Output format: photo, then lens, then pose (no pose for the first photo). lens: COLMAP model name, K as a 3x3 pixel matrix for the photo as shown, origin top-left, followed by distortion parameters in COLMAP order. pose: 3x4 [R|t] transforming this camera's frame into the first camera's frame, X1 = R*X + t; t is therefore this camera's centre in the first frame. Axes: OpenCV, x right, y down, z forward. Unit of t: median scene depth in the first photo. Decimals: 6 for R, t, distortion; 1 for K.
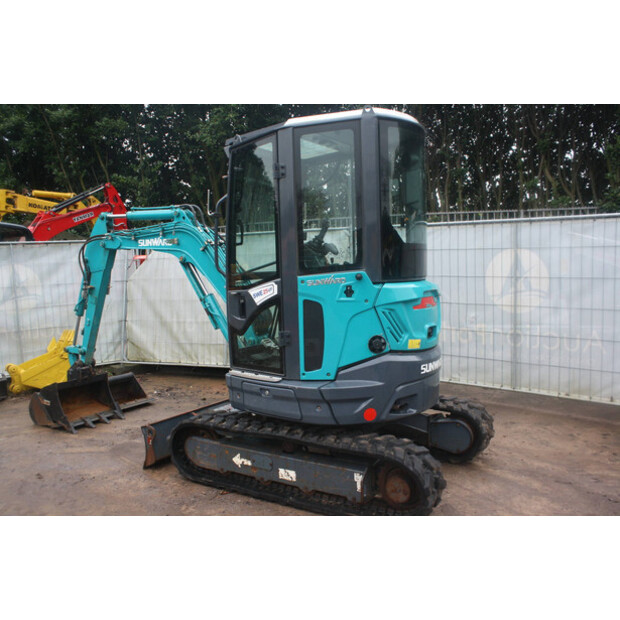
lens RADIAL K [[559.2, 0, 314.7], [0, 559.2, 312.0], [0, 0, 1]] dist [-0.142084, 0.125402]
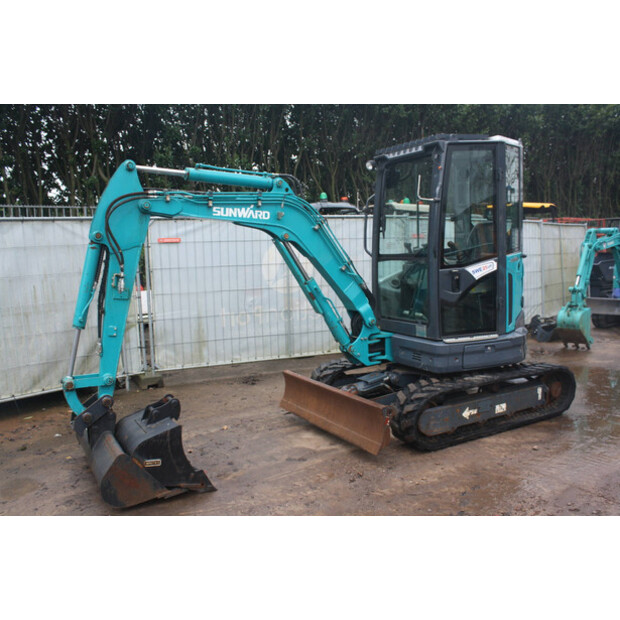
lens RADIAL K [[559.2, 0, 314.5], [0, 559.2, 315.4], [0, 0, 1]] dist [-0.142084, 0.125402]
pose [[0.471494, -0.096508, 0.876572, -1.350624], [0.090618, 0.994034, 0.060699, -0.040224], [-0.877201, 0.050814, 0.477427, 0.745459]]
